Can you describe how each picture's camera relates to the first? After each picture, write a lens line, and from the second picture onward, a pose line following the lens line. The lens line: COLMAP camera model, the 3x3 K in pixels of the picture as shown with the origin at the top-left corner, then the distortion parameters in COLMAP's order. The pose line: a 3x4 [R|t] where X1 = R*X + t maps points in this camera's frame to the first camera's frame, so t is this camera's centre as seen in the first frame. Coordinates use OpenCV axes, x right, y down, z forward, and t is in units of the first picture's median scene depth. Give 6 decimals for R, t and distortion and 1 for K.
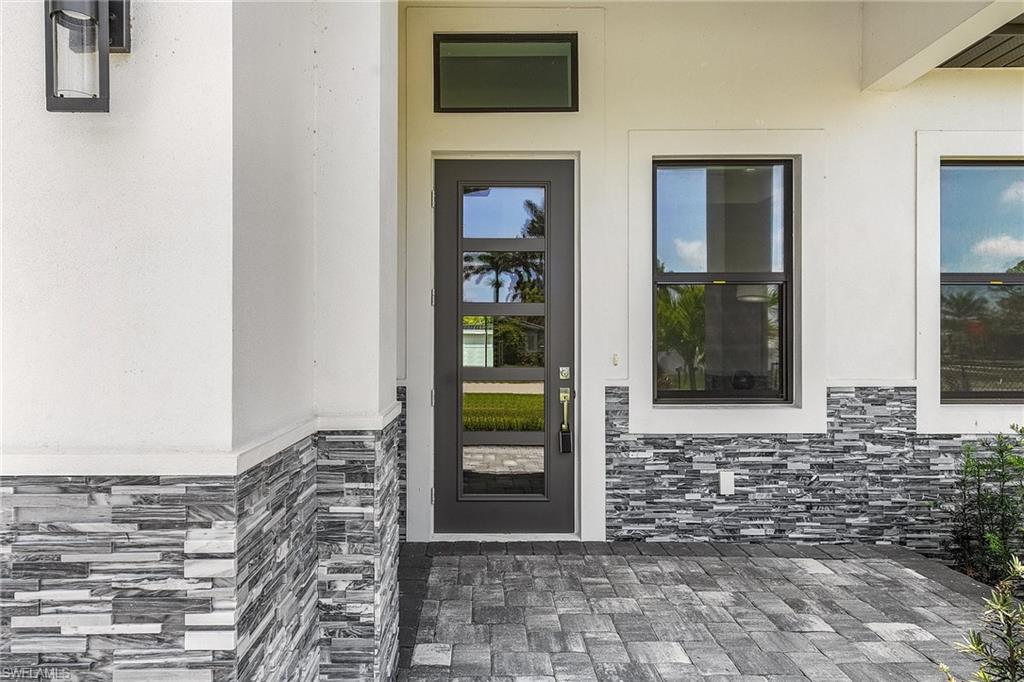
lens RADIAL K [[570.4, 0, 507.8], [0, 570.4, 334.4], [0, 0, 1]] dist [0.004481, 0.000435]
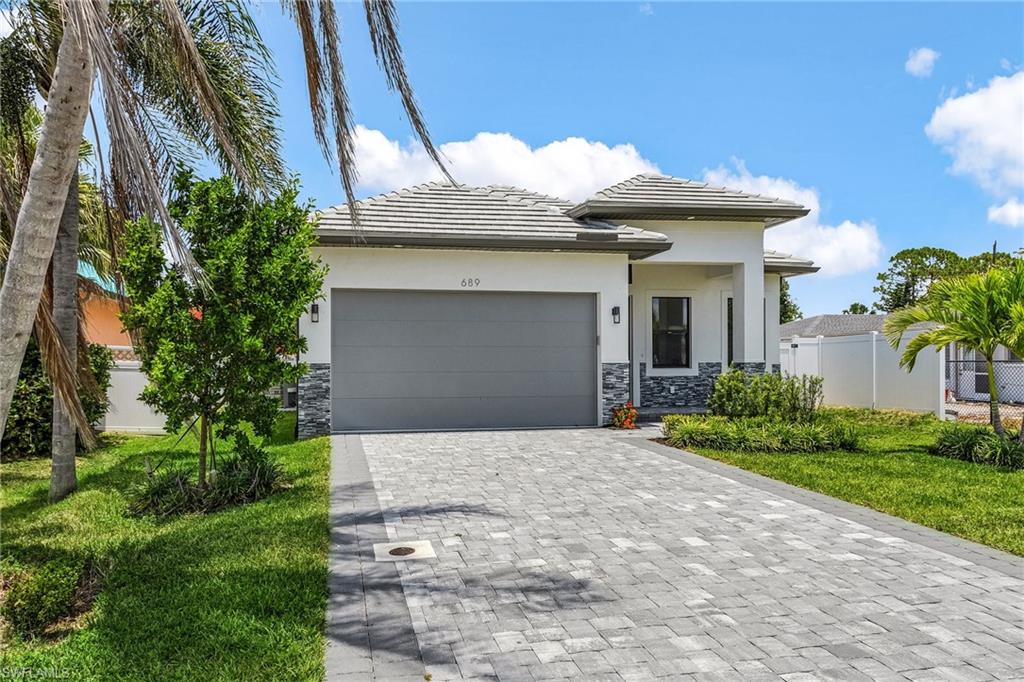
lens RADIAL K [[722.2, 0, 502.9], [0, 722.2, 340.8], [0, 0, 1]] dist [0.001013, -0.004204]
pose [[0.980189, 0.001732, 0.198058, -1.522725], [0.001813, 0.999841, -0.017716, 0.033333], [-0.198058, 0.017724, 0.980030, -3.163338]]
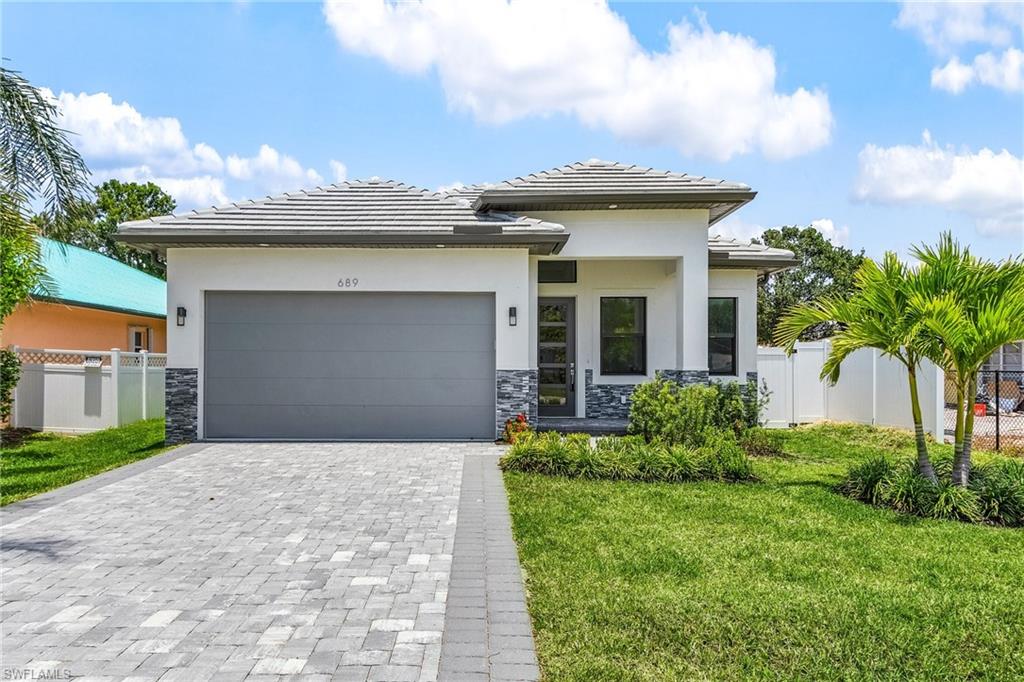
lens RADIAL K [[688.6, 0, 520.1], [0, 688.6, 344.8], [0, 0, 1]] dist [0.008320, 0.001454]
pose [[0.999934, 0.003152, 0.011023, -0.233661], [-0.002970, 0.999860, -0.016461, 0.018317], [-0.011074, 0.016427, 0.999804, -2.825456]]
